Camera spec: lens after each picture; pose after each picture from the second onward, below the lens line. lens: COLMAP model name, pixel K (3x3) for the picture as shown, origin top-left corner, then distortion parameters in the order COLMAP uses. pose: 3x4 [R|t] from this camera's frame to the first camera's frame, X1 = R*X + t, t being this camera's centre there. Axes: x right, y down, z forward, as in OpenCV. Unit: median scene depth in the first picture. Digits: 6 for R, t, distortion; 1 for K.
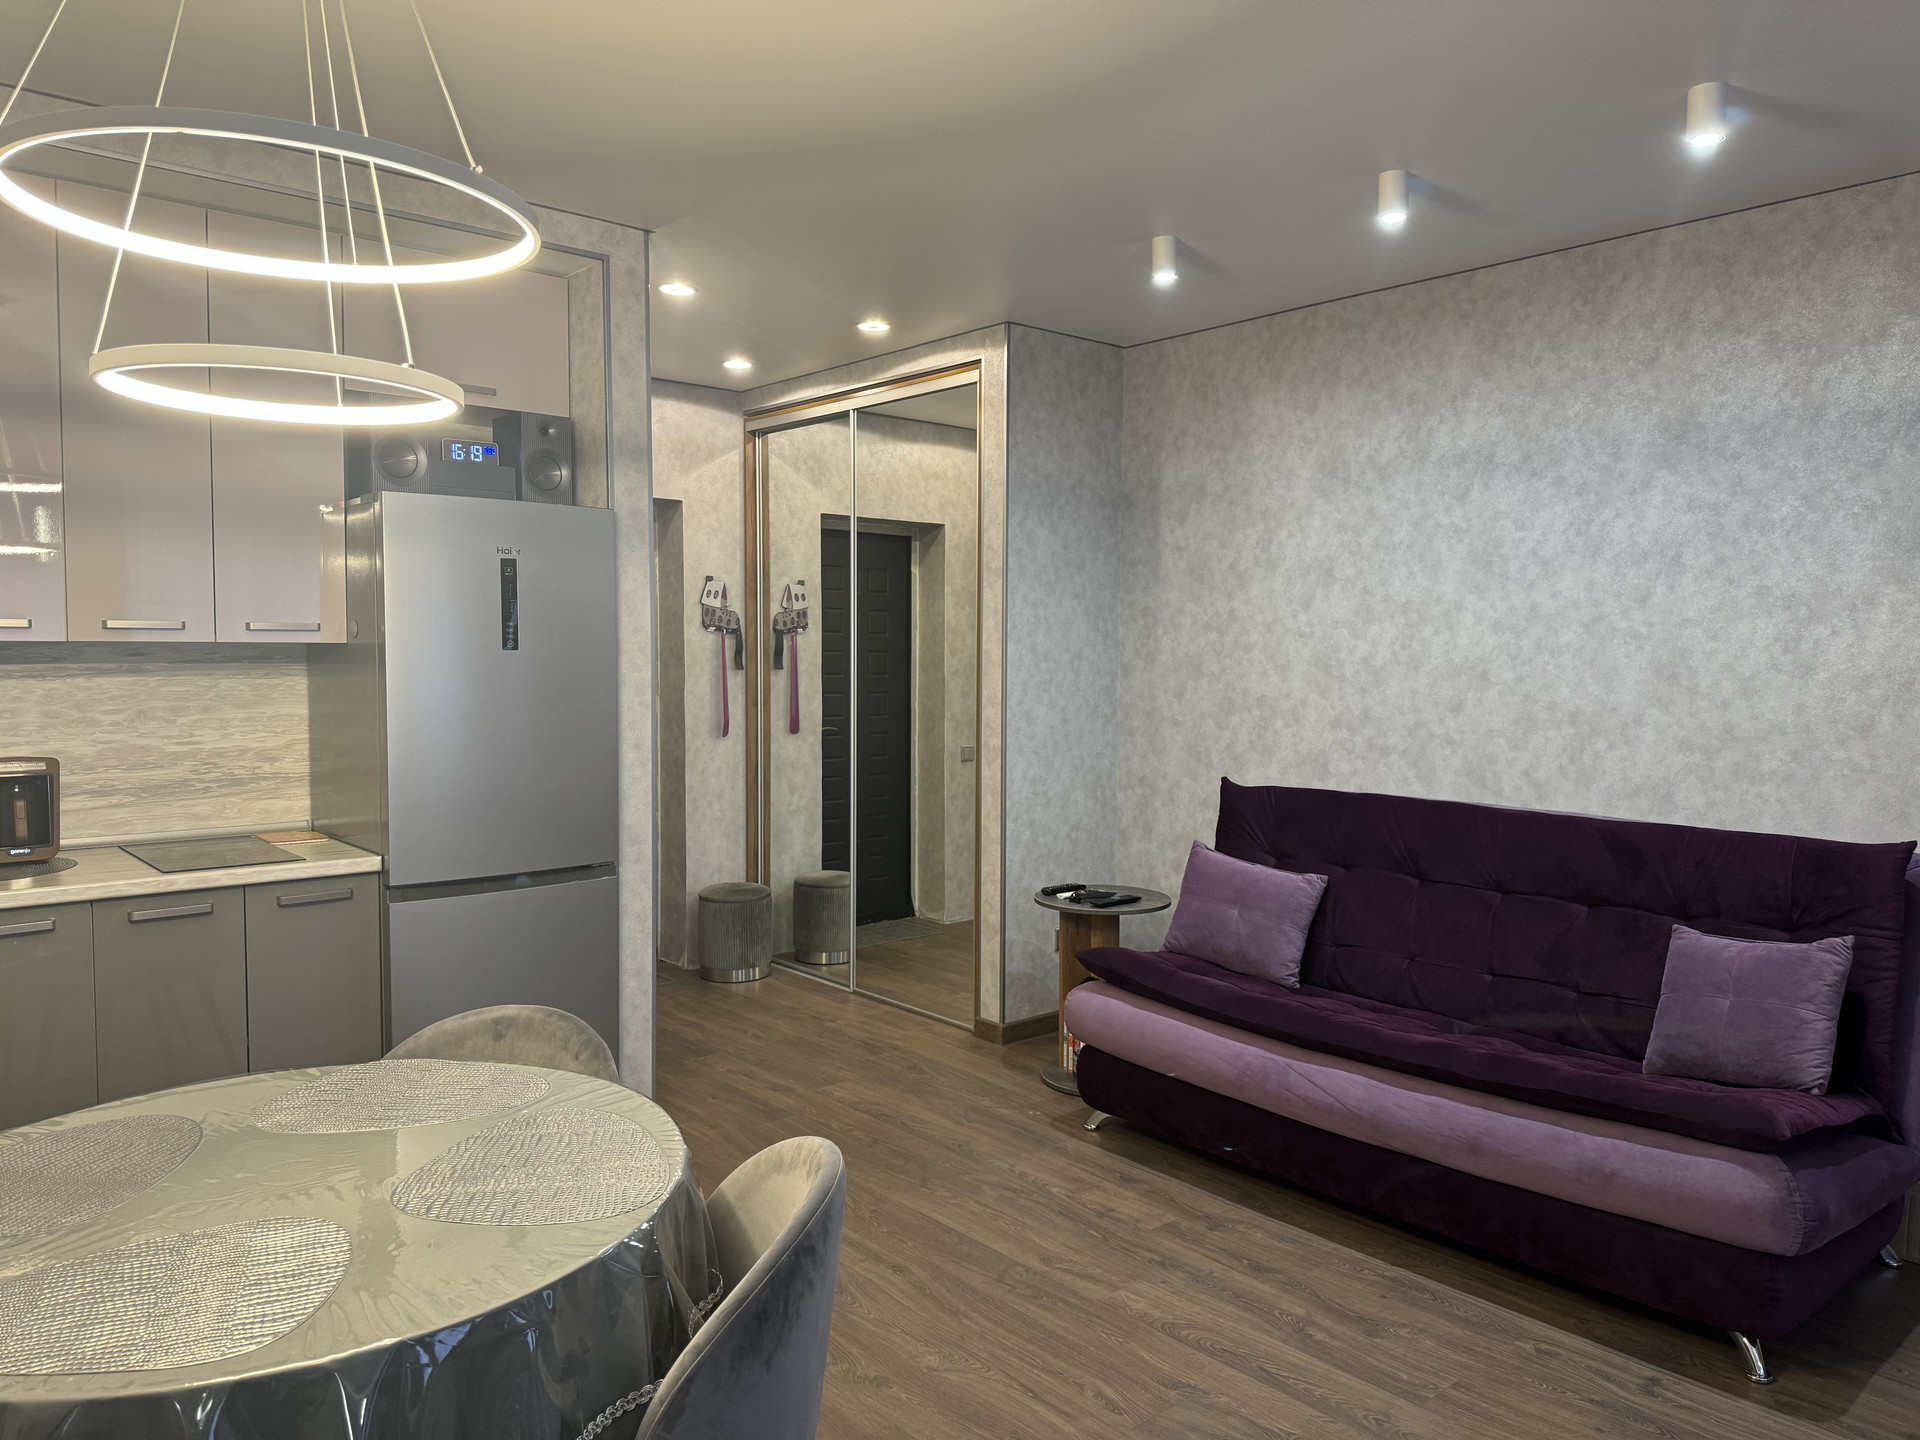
lens RADIAL K [[1317.3, 0, 960.0], [0, 1317.3, 720.0], [0, 0, 1]] dist [0.040411, -0.048571]
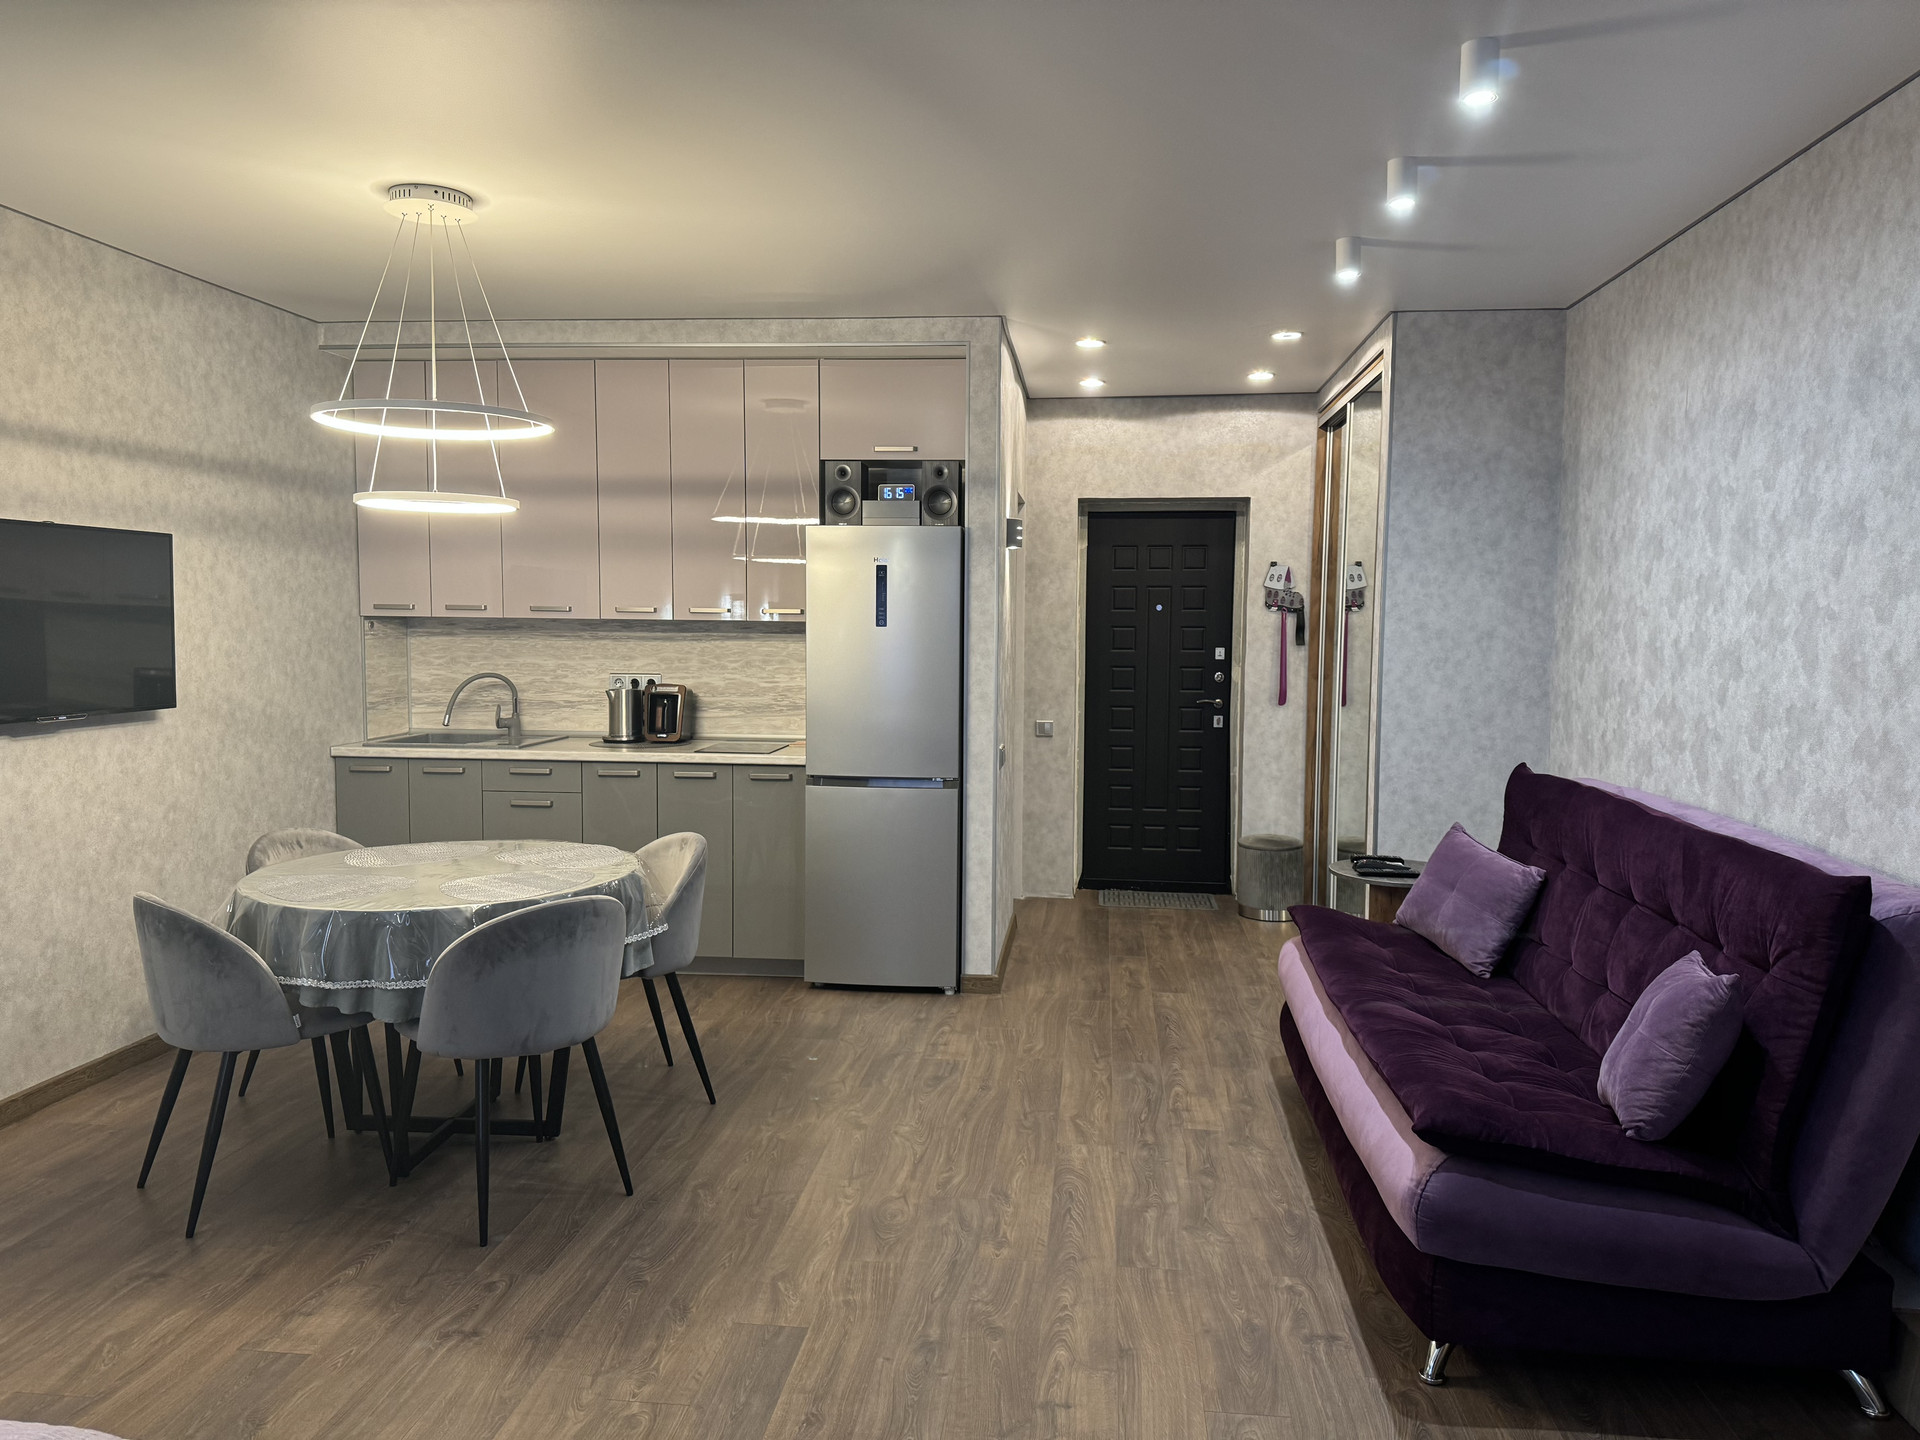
lens RADIAL K [[1317.3, 0, 960.0], [0, 1317.3, 720.0], [0, 0, 1]] dist [0.040411, -0.048571]
pose [[0.677143, 0.055853, -0.733728, 0.611836], [-0.043908, 0.998405, 0.035480, -0.002986], [0.734540, 0.008191, 0.678516, 0.048628]]
